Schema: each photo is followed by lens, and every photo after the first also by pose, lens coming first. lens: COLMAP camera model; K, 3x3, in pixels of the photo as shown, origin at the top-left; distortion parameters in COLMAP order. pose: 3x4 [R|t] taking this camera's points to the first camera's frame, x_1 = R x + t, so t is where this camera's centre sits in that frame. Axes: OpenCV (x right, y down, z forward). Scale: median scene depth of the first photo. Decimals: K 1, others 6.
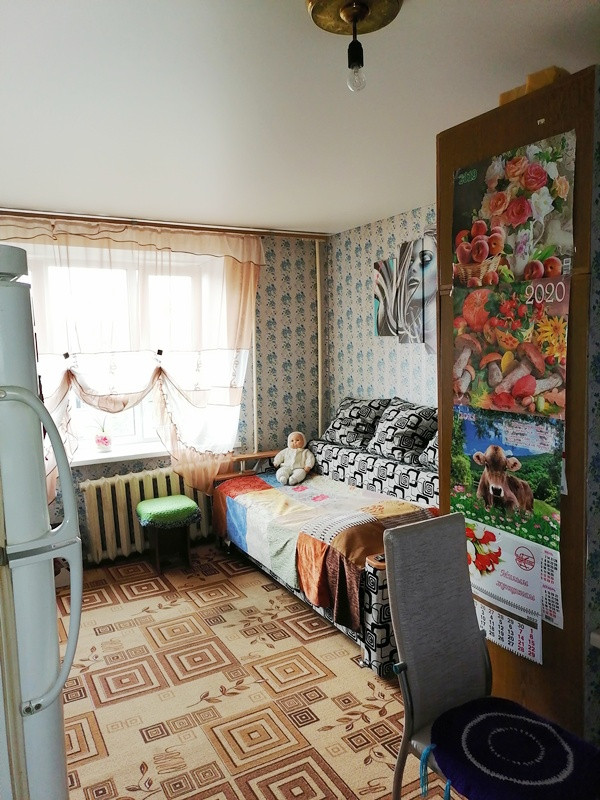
lens RADIAL K [[588.5, 0, 298.7], [0, 588.5, 391.4], [0, 0, 1]] dist [0.066754, -0.005914]
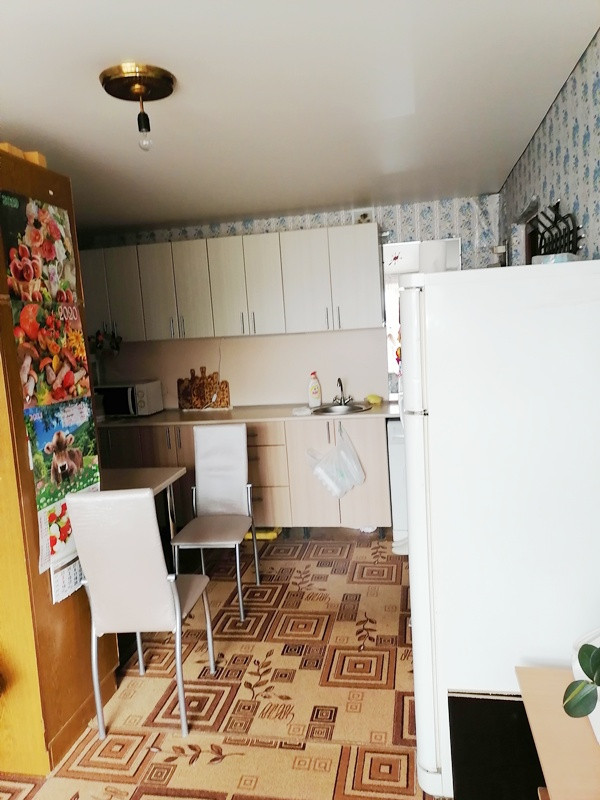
lens RADIAL K [[588.5, 0, 298.7], [0, 588.5, 391.4], [0, 0, 1]] dist [0.066754, -0.005914]
pose [[-0.741377, -0.001460, 0.671087, -0.886692], [0.144498, 0.976194, 0.161756, -0.120781], [-0.655348, 0.216893, -0.723517, 1.571664]]
